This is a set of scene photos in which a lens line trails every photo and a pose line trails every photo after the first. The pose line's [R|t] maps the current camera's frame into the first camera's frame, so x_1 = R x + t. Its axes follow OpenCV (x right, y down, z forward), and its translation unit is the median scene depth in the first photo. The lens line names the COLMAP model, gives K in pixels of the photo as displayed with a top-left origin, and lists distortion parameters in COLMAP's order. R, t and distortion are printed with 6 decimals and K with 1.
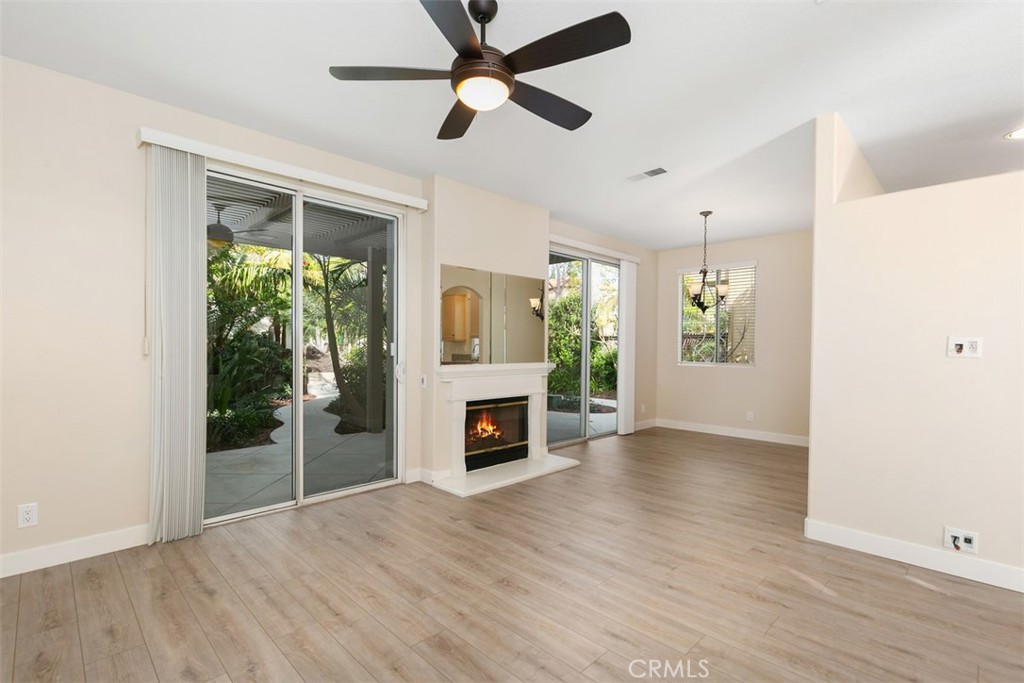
lens RADIAL K [[479.4, 0, 508.0], [0, 479.4, 354.0], [0, 0, 1]] dist [0.000193, 0.000358]
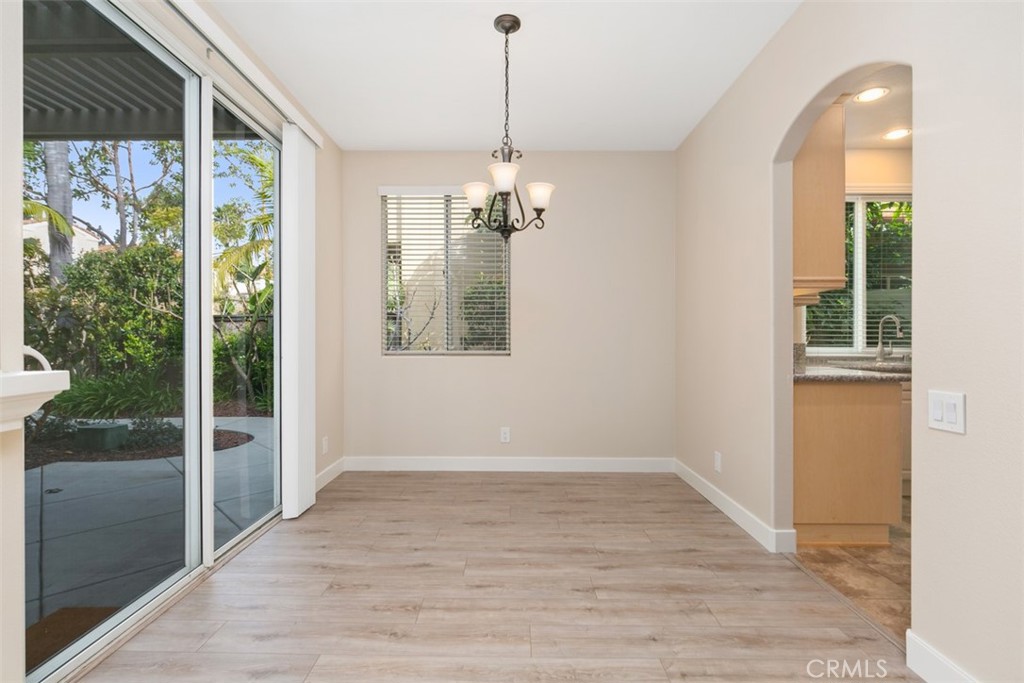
lens RADIAL K [[479.8, 0, 507.4], [0, 479.8, 340.1], [0, 0, 1]] dist [-0.002115, 0.000005]
pose [[0.715593, -0.012586, 0.698404, 0.094399], [0.018683, 0.999825, -0.001125, 0.009173], [-0.698267, 0.013853, 0.715703, 0.714661]]
